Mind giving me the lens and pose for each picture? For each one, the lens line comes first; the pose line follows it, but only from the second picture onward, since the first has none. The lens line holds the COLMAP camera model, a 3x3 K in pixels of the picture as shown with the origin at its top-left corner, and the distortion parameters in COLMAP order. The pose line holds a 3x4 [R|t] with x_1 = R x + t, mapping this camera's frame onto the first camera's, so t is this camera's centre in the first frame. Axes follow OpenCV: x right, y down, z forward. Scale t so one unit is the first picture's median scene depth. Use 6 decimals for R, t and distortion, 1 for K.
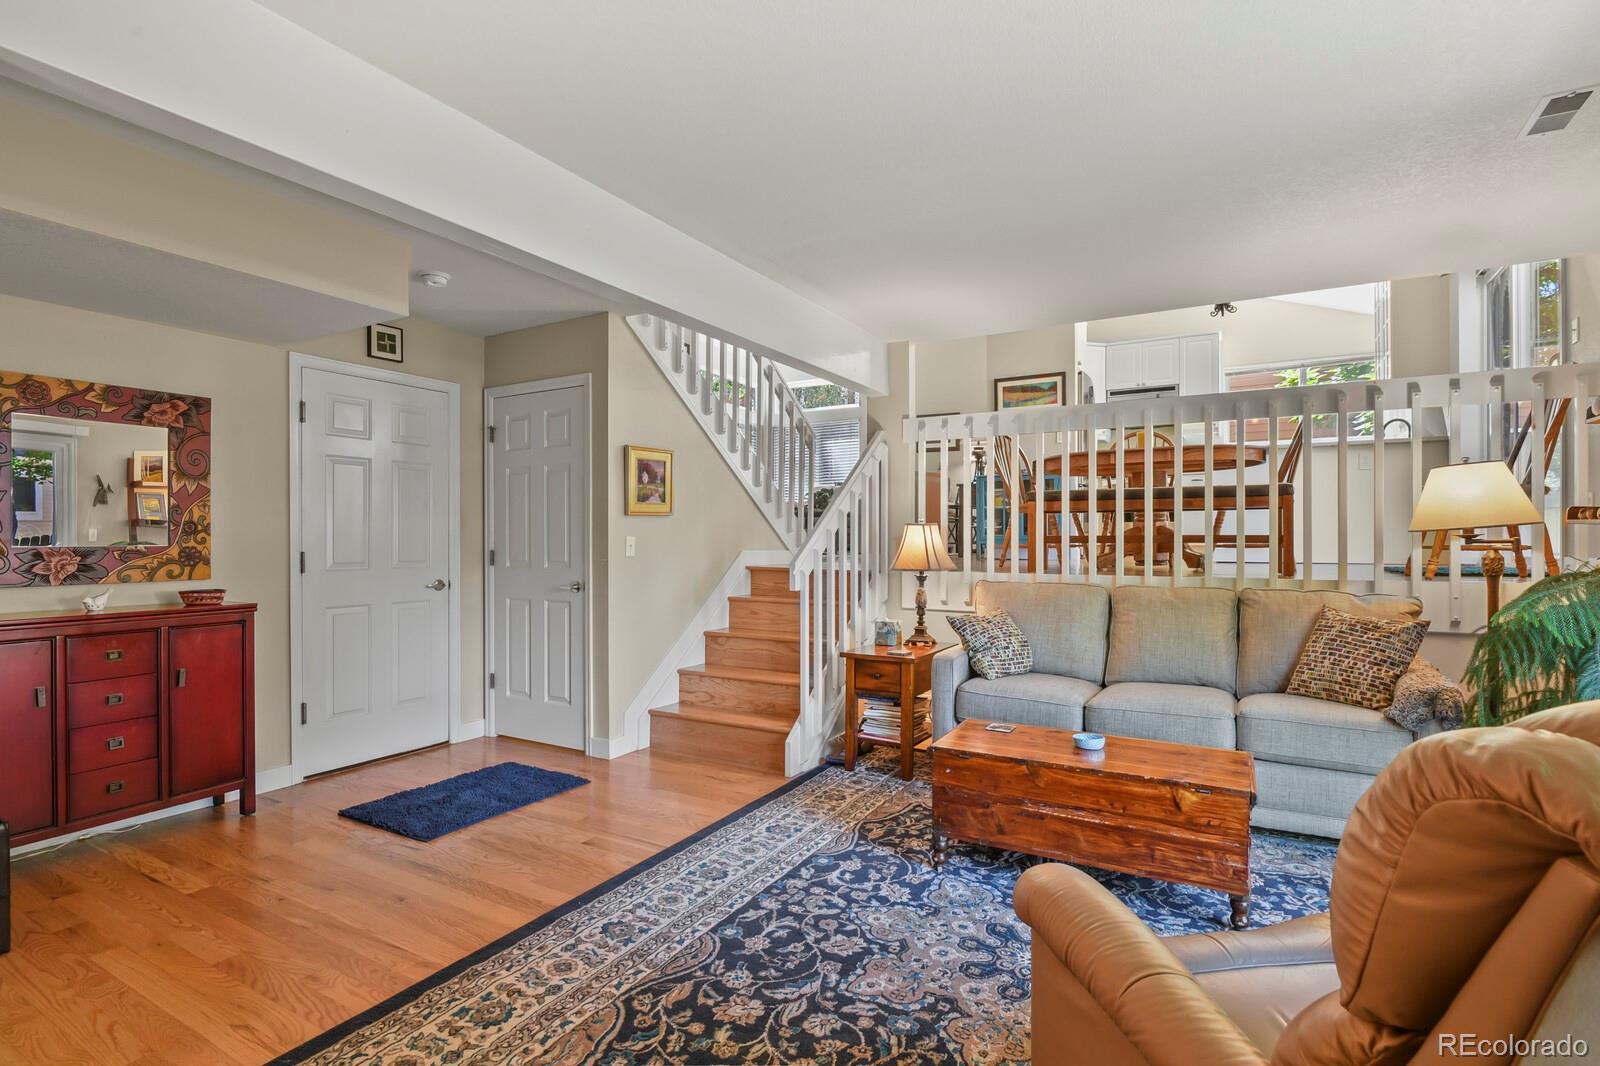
lens RADIAL K [[781.1, 0, 801.4], [0, 781.1, 536.5], [0, 0, 1]] dist [-0.006176, -0.005102]
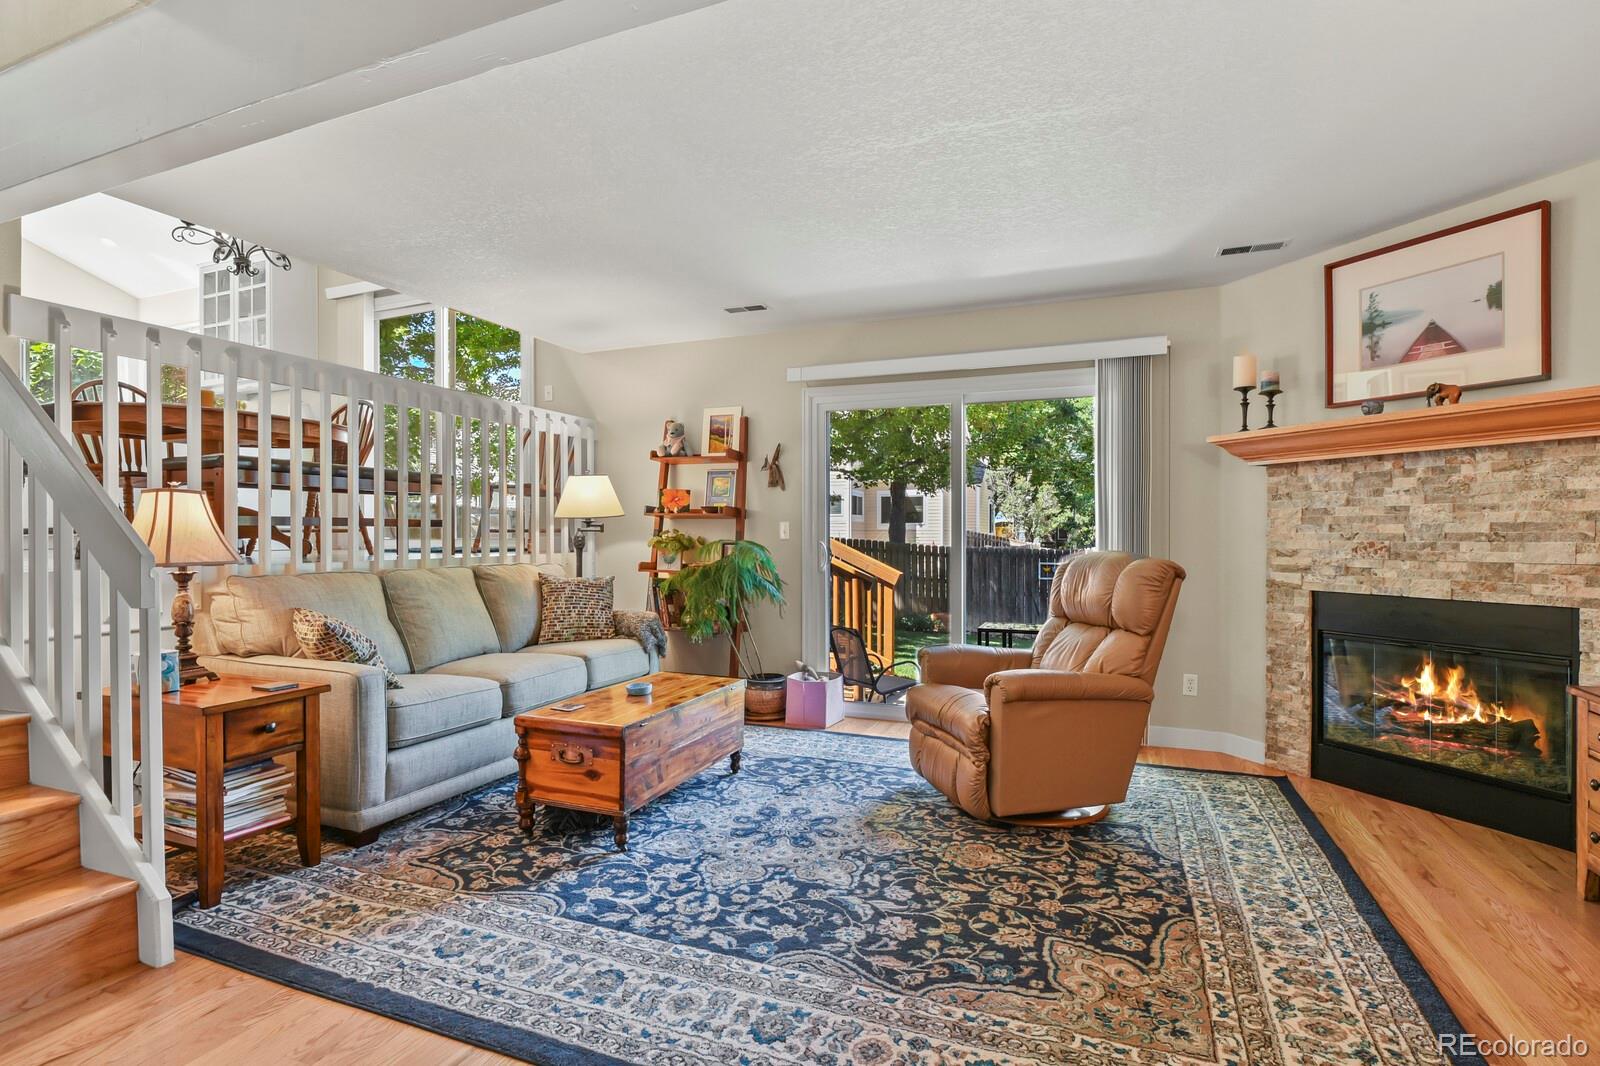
lens RADIAL K [[781.1, 0, 803.2], [0, 781.1, 537.7], [0, 0, 1]] dist [-0.006176, -0.005102]
pose [[-0.150498, -0.001484, 0.988609, -0.893862], [-0.000677, 0.999999, 0.001398, 0.033692], [-0.988610, -0.000459, -0.150499, 0.996644]]
